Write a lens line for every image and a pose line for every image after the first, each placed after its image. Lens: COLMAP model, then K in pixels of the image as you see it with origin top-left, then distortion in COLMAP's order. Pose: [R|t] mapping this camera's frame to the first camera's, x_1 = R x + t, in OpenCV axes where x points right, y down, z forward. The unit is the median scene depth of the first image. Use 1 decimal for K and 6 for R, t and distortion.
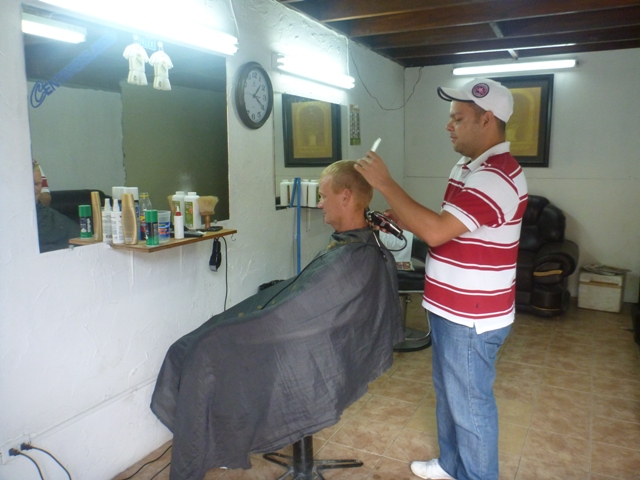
lens RADIAL K [[527.4, 0, 319.1], [0, 527.4, 235.6], [0, 0, 1]] dist [-0.010888, -0.002862]
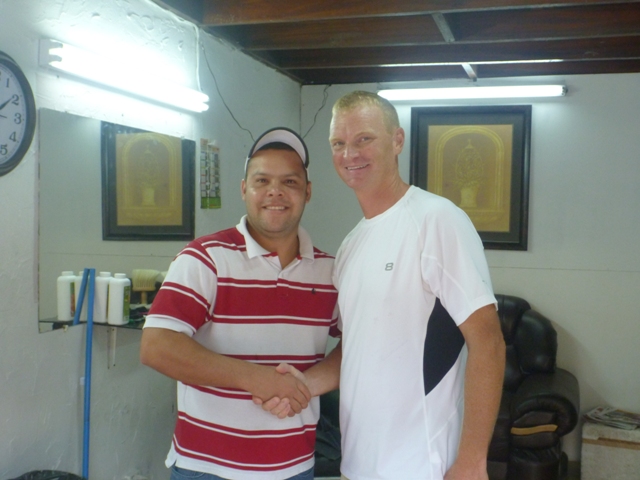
lens RADIAL K [[758.1, 0, 320.0], [0, 758.1, 241.8], [0, 0, 1]] dist [-0.015038, 0.000000]
pose [[0.987241, 0.018690, 0.158135, 0.054110], [-0.000343, 0.993336, -0.115258, -0.039009], [-0.159236, 0.113733, 0.980668, 0.167764]]
